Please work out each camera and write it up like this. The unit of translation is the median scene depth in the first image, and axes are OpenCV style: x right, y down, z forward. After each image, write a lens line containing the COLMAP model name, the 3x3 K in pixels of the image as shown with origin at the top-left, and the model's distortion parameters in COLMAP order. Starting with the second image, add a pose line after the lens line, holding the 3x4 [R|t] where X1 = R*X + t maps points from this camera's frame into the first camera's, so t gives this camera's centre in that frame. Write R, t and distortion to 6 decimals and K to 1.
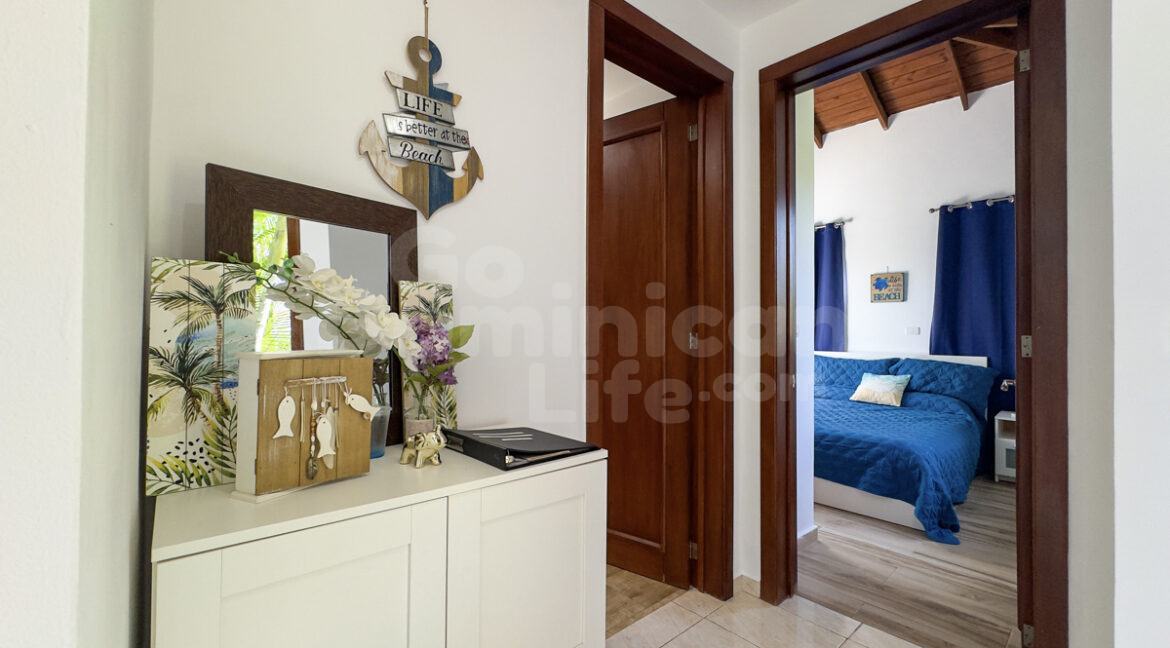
lens RADIAL K [[473.1, 0, 591.4], [0, 473.1, 324.5], [0, 0, 1]] dist [0.001091, 0.000272]
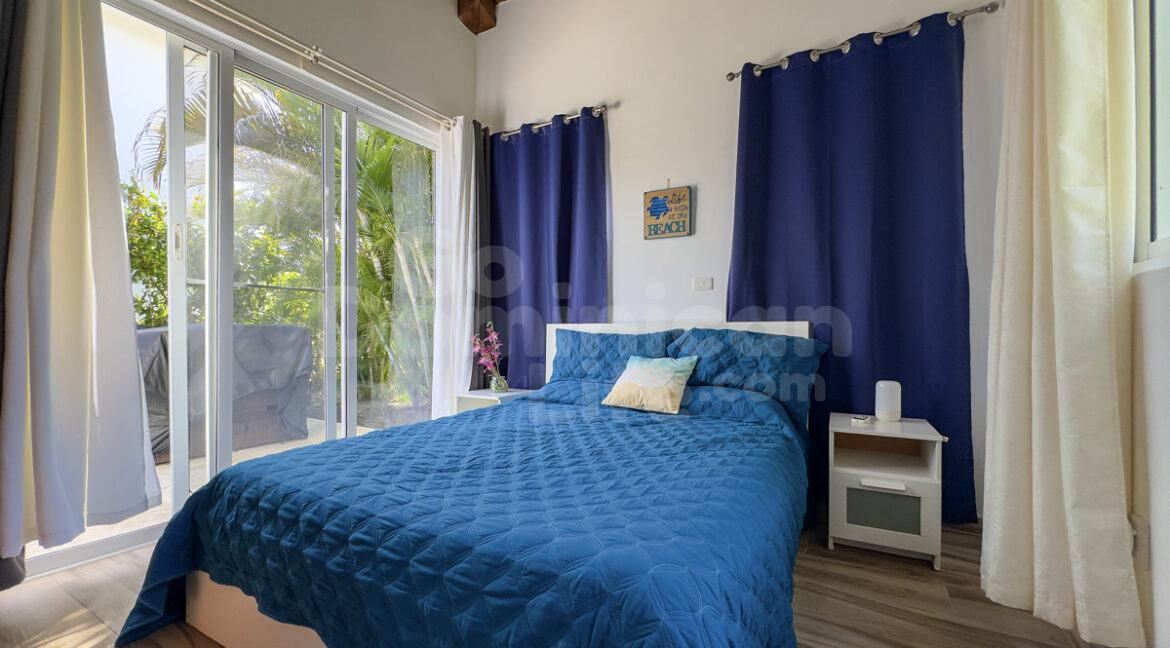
lens RADIAL K [[499.8, 0, 585.0], [0, 499.8, 324.0], [0, 0, 1]] dist [0.001517, 0.000108]
pose [[0.944699, 0.003966, 0.327915, 0.346325], [-0.004085, 0.999992, -0.000326, 0.068130], [-0.327913, -0.001032, 0.944707, 0.472655]]
